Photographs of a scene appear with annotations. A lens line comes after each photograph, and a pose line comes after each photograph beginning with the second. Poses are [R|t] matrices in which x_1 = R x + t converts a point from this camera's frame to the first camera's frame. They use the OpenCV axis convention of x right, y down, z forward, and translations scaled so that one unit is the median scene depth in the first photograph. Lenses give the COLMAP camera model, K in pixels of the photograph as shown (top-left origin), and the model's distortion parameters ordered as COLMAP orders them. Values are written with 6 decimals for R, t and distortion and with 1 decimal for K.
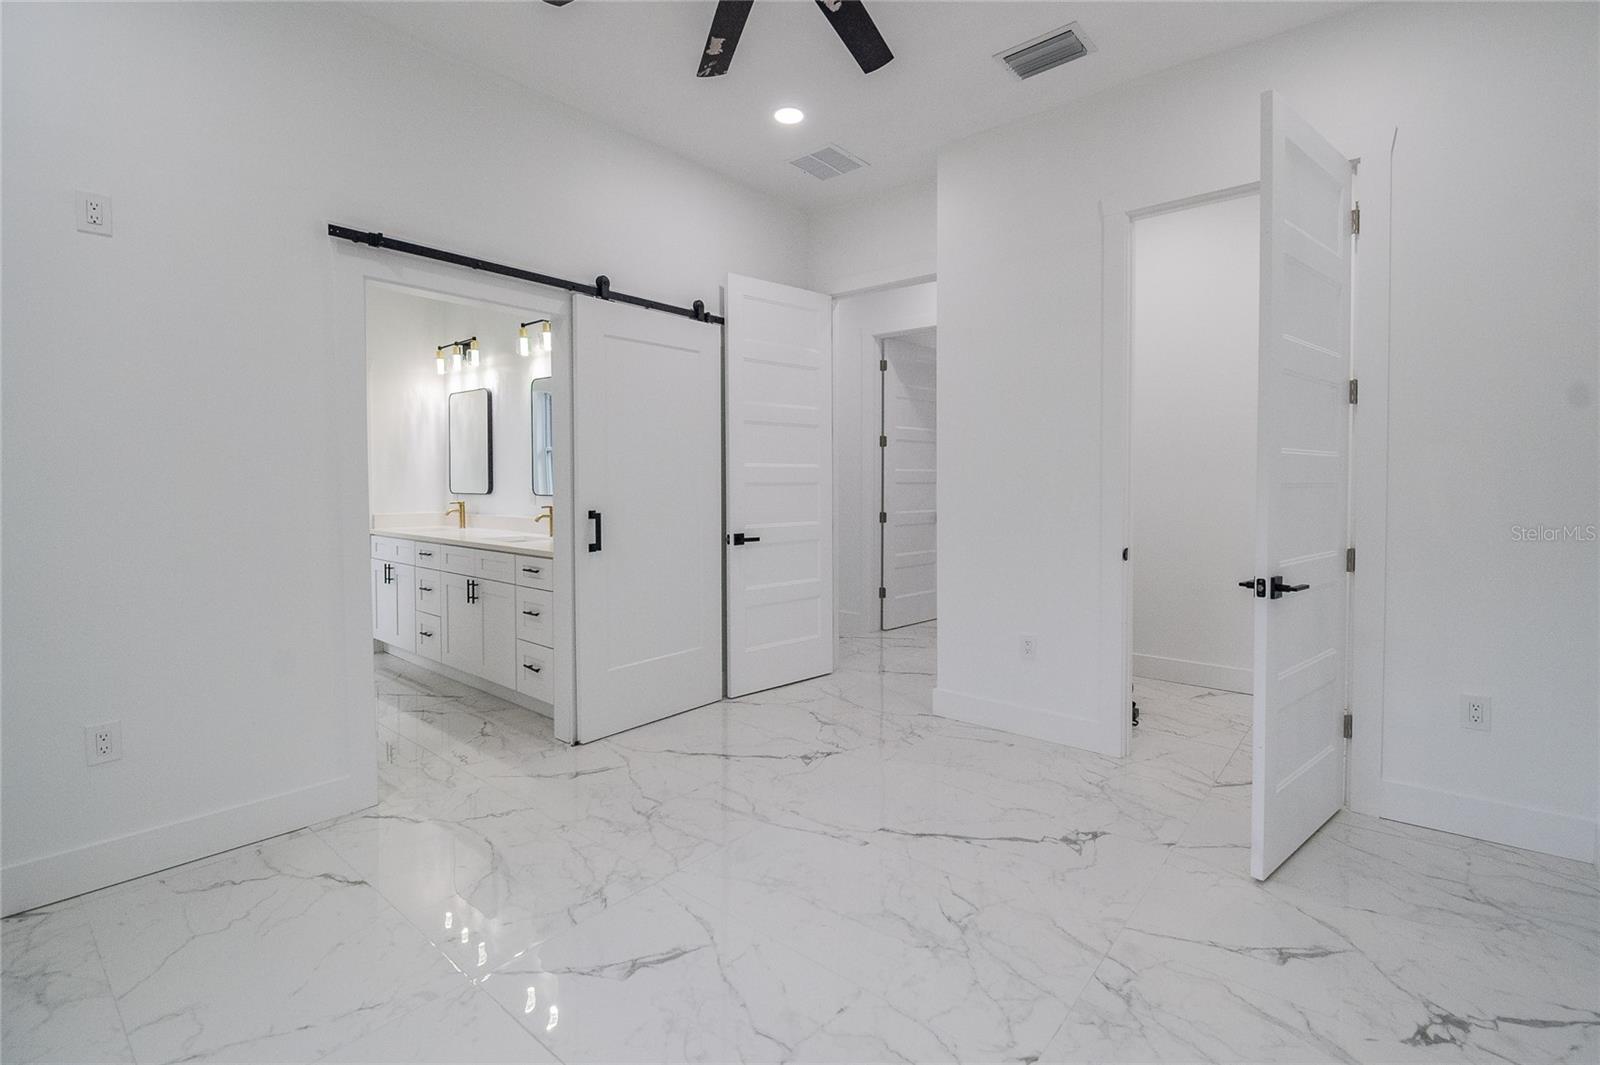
lens RADIAL K [[732.5, 0, 807.7], [0, 732.5, 523.6], [0, 0, 1]] dist [0.001162, -0.000307]
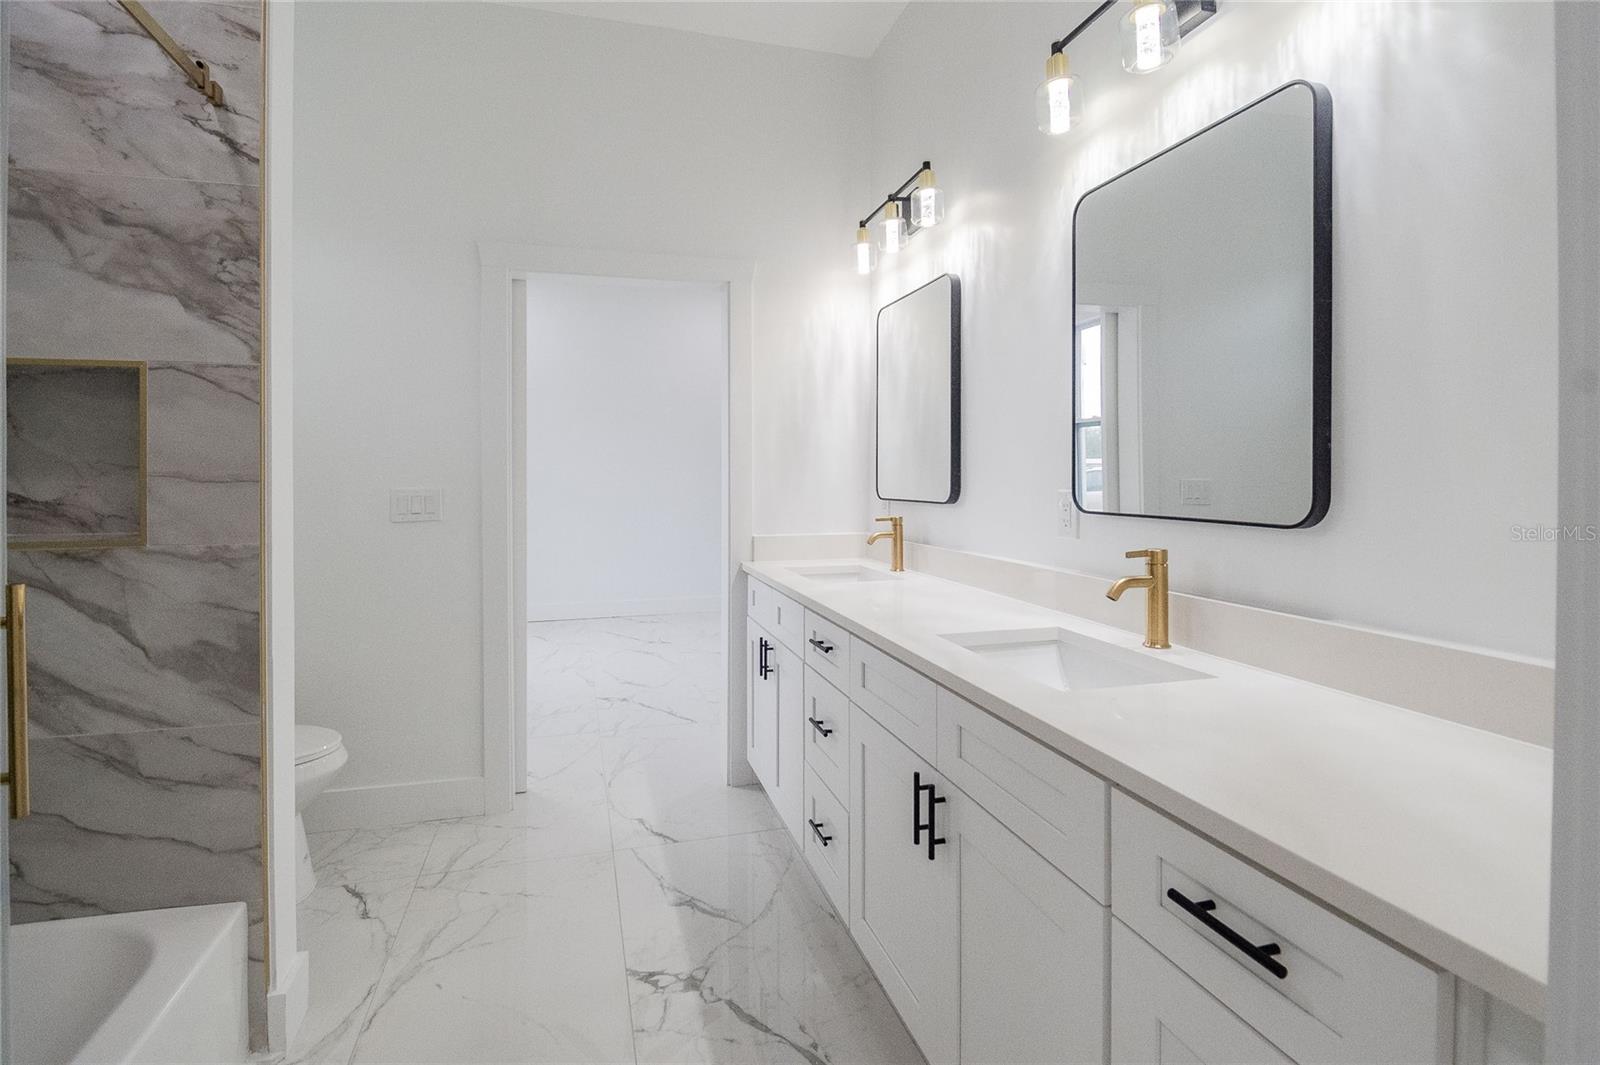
lens RADIAL K [[732.5, 0, 807.7], [0, 732.5, 523.6], [0, 0, 1]] dist [0.001162, -0.000307]
pose [[0.850501, 0.018897, -0.525634, -0.266428], [-0.010873, 0.999773, 0.018349, -0.034595], [0.525862, -0.009891, 0.850513, 0.553479]]
